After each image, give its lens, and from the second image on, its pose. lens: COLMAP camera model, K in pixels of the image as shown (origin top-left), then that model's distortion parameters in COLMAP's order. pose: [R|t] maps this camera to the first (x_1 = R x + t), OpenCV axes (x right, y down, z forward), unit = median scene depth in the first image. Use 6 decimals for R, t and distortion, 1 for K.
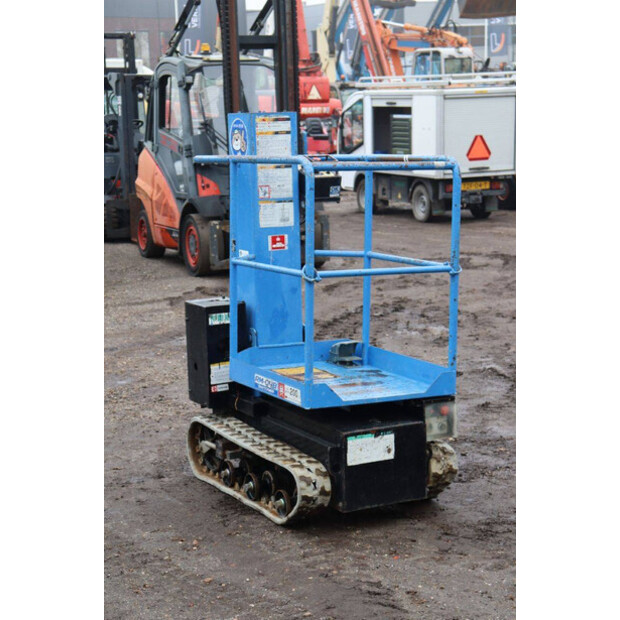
lens RADIAL K [[1298.9, 0, 313.6], [0, 1298.9, 312.2], [0, 0, 1]] dist [0.350253, 0.000000]
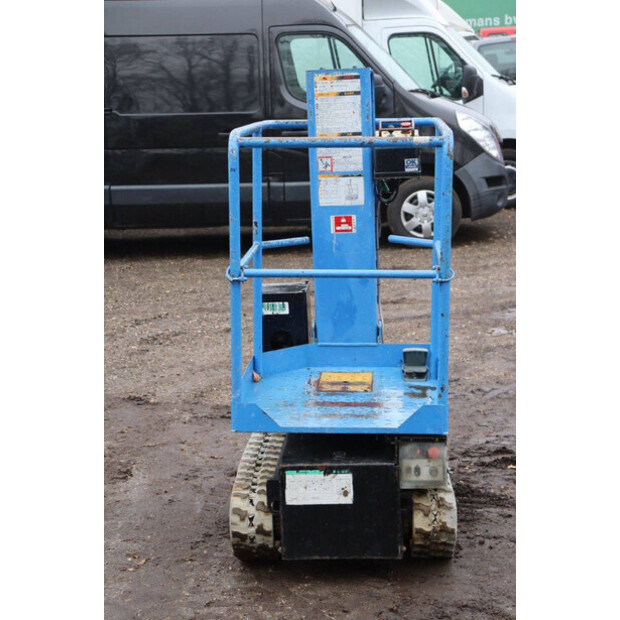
lens RADIAL K [[1298.9, 0, 310.7], [0, 1298.9, 312.4], [0, 0, 1]] dist [0.350253, 0.000000]
pose [[0.856781, 0.086477, -0.508377, 0.395502], [-0.059094, 0.995809, 0.069798, -0.054924], [0.512283, -0.029760, 0.858301, 0.262456]]
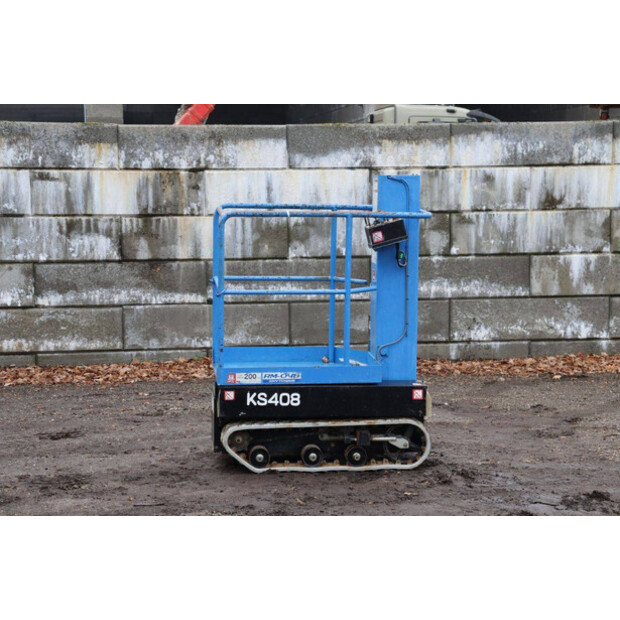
lens RADIAL K [[1420.6, 0, 313.0], [0, 1420.6, 308.9], [0, 0, 1]] dist [0.380796, 0.000000]
pose [[-0.362170, 0.118298, -0.924575, 1.307275], [-0.135402, 0.974716, 0.177753, -0.265077], [0.922225, 0.189565, -0.336995, 1.439468]]
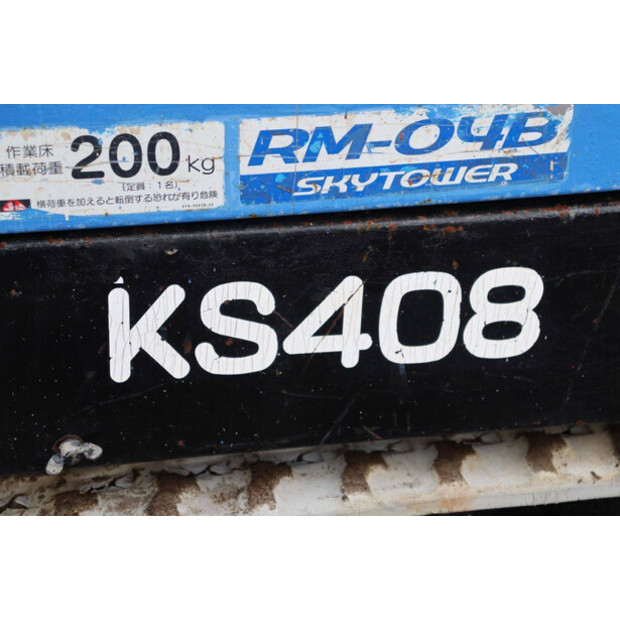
lens RADIAL K [[1420.6, 0, 312.6], [0, 1420.6, 306.0], [0, 0, 1]] dist [0.380796, 0.000000]
pose [[-0.283171, 0.469071, -0.836533, 0.212706], [-0.152040, 0.839248, 0.522060, -0.021664], [0.946941, 0.275019, -0.166333, 0.988428]]
